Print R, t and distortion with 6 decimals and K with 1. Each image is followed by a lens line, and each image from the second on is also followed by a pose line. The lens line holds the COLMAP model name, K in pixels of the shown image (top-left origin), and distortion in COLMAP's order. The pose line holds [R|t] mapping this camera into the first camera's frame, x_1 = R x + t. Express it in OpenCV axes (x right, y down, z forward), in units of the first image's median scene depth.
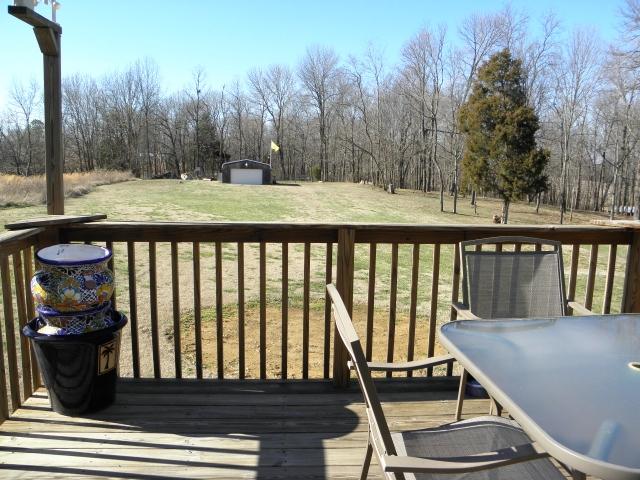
lens RADIAL K [[523.9, 0, 320.9], [0, 523.9, 241.3], [0, 0, 1]] dist [-0.170531, 0.115618]
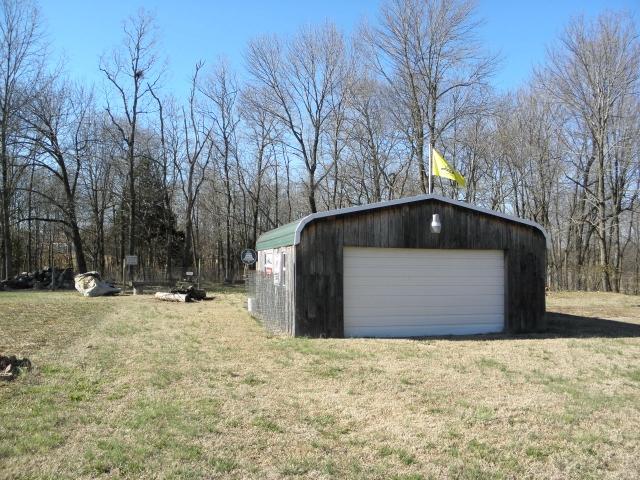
lens RADIAL K [[523.9, 0, 320.1], [0, 523.9, 239.4], [0, 0, 1]] dist [-0.170531, 0.115618]
pose [[0.991030, -0.010972, 0.133192, -0.148430], [0.035203, 0.982859, -0.180969, -0.081210], [-0.128923, 0.184035, 0.974428, 0.605586]]
